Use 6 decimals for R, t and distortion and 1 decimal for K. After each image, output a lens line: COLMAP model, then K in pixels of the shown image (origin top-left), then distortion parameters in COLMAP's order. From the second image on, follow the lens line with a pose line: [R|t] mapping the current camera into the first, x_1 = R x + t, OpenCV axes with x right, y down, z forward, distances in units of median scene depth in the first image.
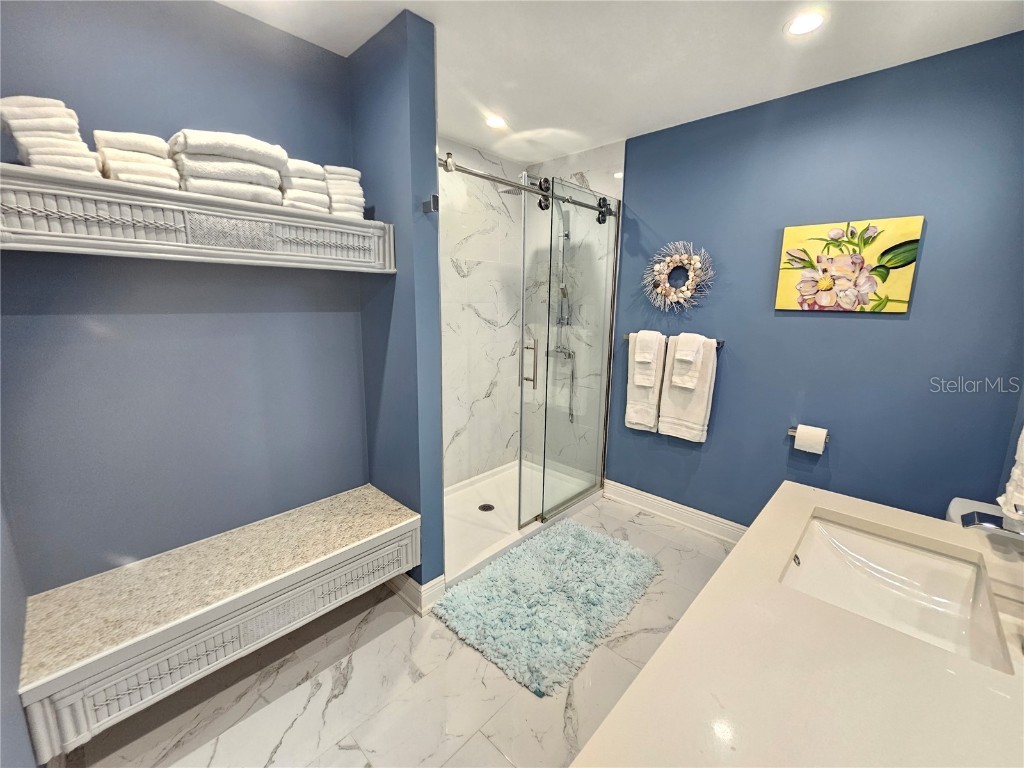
lens RADIAL K [[414.0, 0, 512.0], [0, 414.0, 384.0], [0, 0, 1]] dist [0.000845, 0.000171]
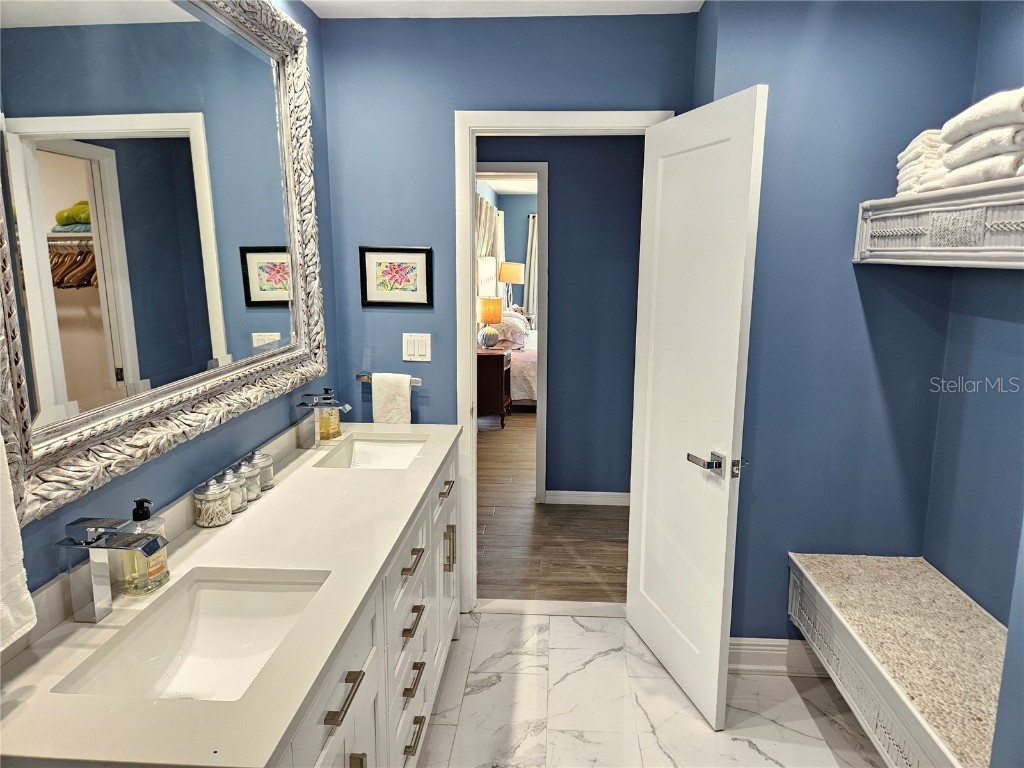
lens RADIAL K [[701.6, 0, 512.0], [0, 701.6, 384.0], [0, 0, 1]] dist [0.066049, -0.058617]
pose [[-0.774197, 0.107949, -0.623671, 0.897288], [-0.129910, 0.937270, 0.323493, -0.426256], [0.619469, 0.331469, -0.711608, 1.580377]]
